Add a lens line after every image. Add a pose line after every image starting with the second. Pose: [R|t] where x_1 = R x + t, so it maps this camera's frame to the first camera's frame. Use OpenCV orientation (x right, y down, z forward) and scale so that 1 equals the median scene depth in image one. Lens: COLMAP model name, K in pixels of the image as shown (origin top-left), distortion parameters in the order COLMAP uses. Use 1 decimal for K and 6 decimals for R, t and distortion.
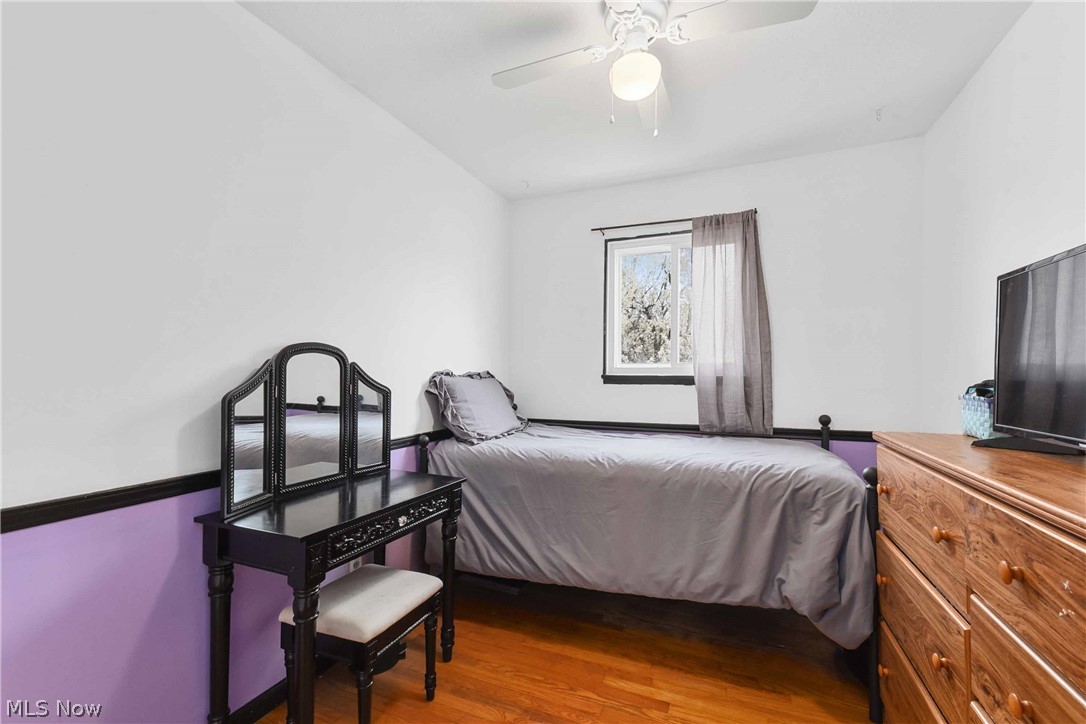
lens RADIAL K [[479.8, 0, 540.0], [0, 479.8, 361.2], [0, 0, 1]] dist [0.001094, 0.000178]
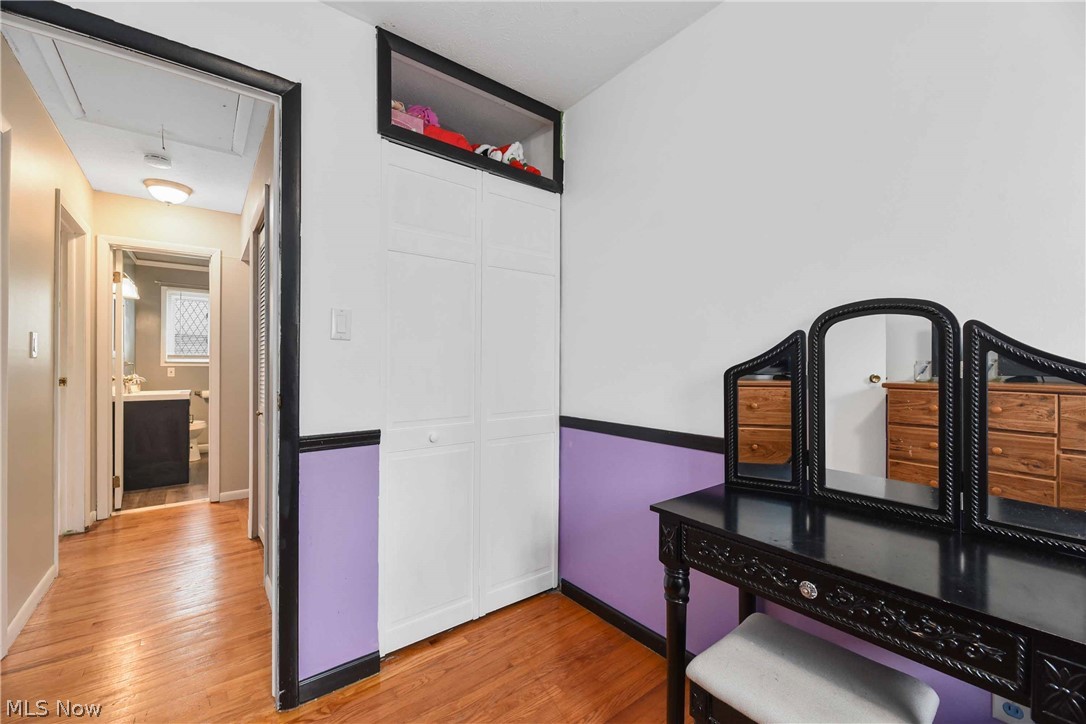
lens RADIAL K [[457.6, 0, 550.6], [0, 457.6, 358.5], [0, 0, 1]] dist [0.001055, 0.000130]
pose [[-0.492664, -0.004230, -0.870209, 0.327463], [0.023691, 0.999552, -0.018272, 0.046794], [0.869897, -0.029618, -0.492344, 0.925229]]
